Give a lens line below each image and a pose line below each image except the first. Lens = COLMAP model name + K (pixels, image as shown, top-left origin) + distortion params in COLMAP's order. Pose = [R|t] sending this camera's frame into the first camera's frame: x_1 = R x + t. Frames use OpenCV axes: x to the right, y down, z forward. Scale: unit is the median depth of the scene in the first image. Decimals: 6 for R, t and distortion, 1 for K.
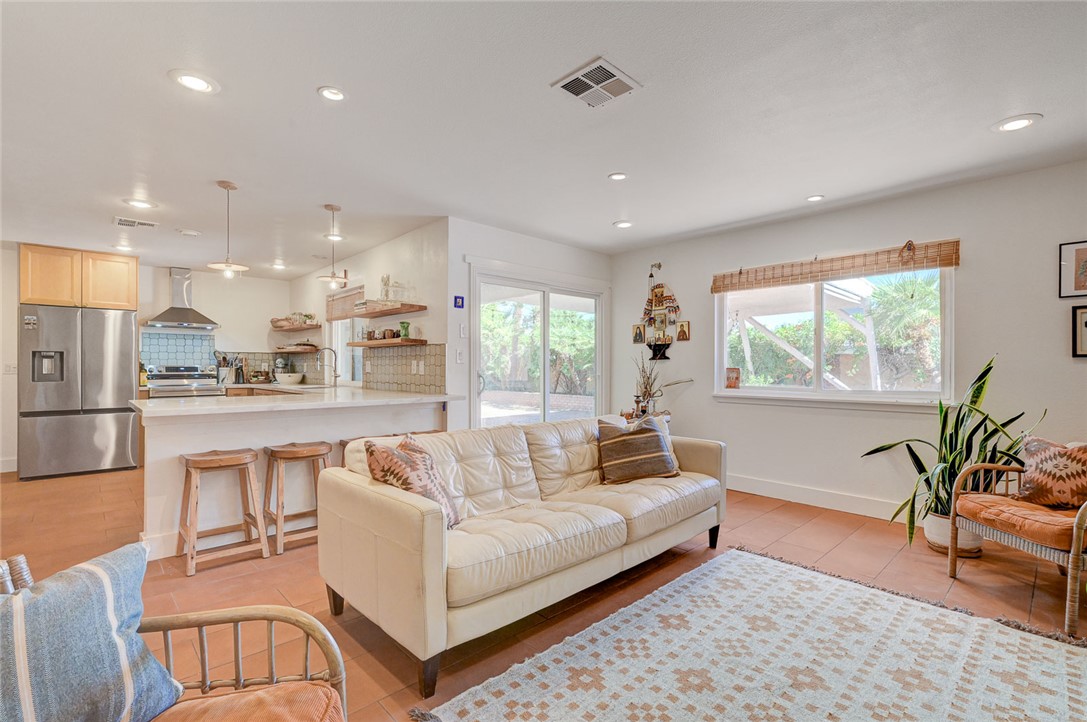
lens RADIAL K [[492.8, 0, 545.7], [0, 492.8, 367.4], [0, 0, 1]] dist [-0.001298, 0.000154]
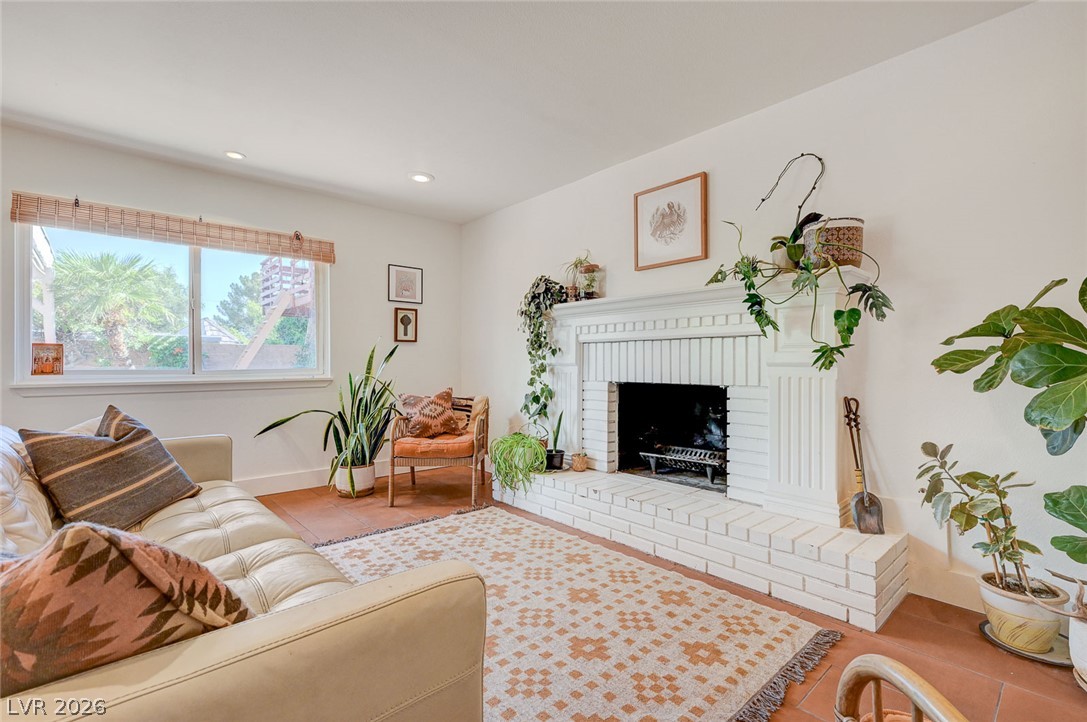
lens RADIAL K [[491.6, 0, 547.1], [0, 491.6, 359.6], [0, 0, 1]] dist [-0.001241, 0.000278]
pose [[0.018234, 0.005749, 0.999817, -0.475989], [0.001994, 0.999981, -0.005787, 0.050654], [-0.999832, 0.002100, 0.018223, 0.590032]]
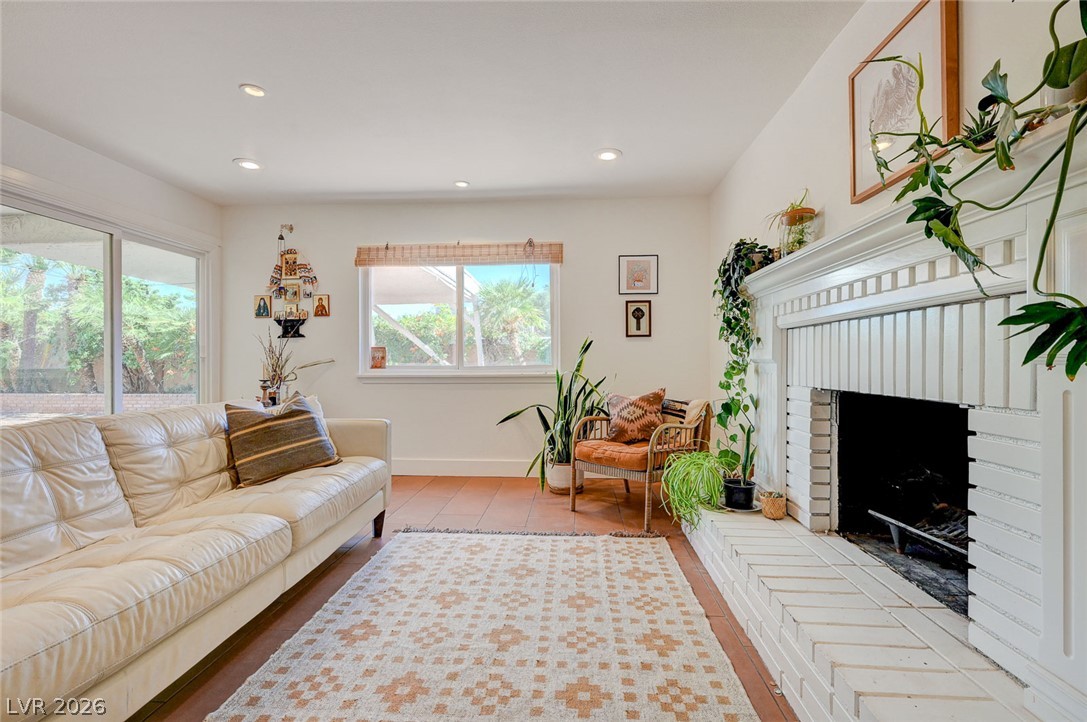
lens RADIAL K [[491.6, 0, 547.1], [0, 491.6, 359.6], [0, 0, 1]] dist [-0.001241, 0.000278]
pose [[0.726884, -0.001432, 0.686759, -0.064556], [0.004979, 0.999983, -0.003186, 0.054703], [-0.686742, 0.005735, 0.726878, 0.156367]]
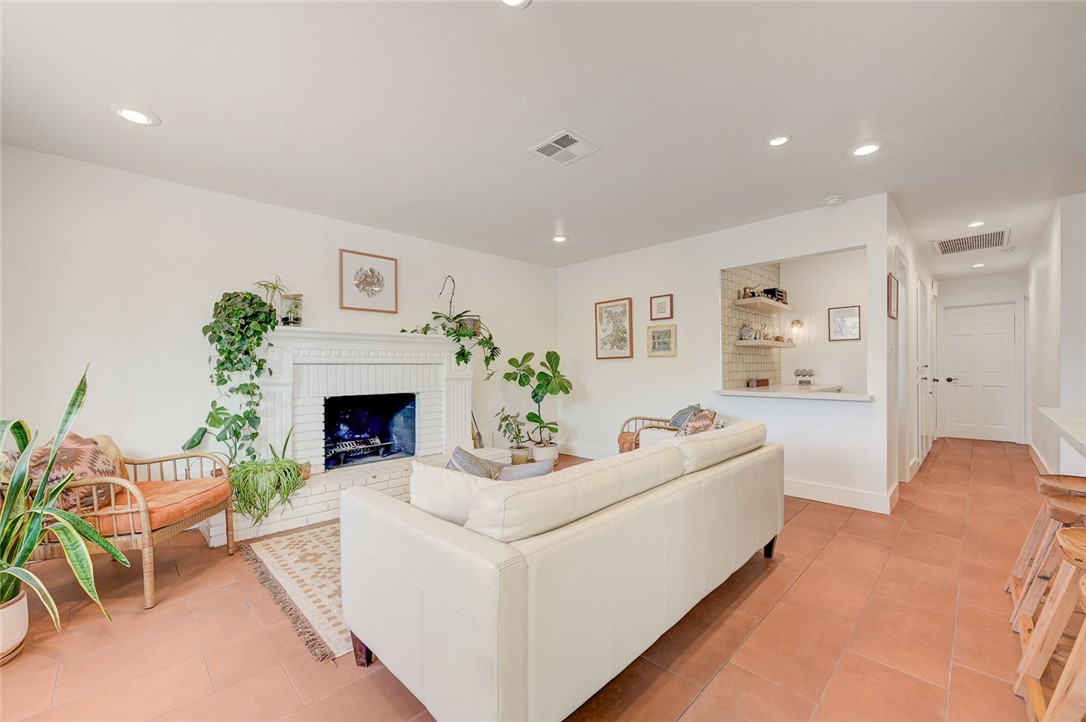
lens RADIAL K [[438.4, 0, 548.5], [0, 438.4, 364.8], [0, 0, 1]] dist [0.000852, 0.000111]
pose [[-0.999332, 0.001069, -0.036524, 0.164182], [0.001189, 0.999994, -0.003269, 0.005491], [0.036520, -0.003311, -0.999327, 1.867448]]
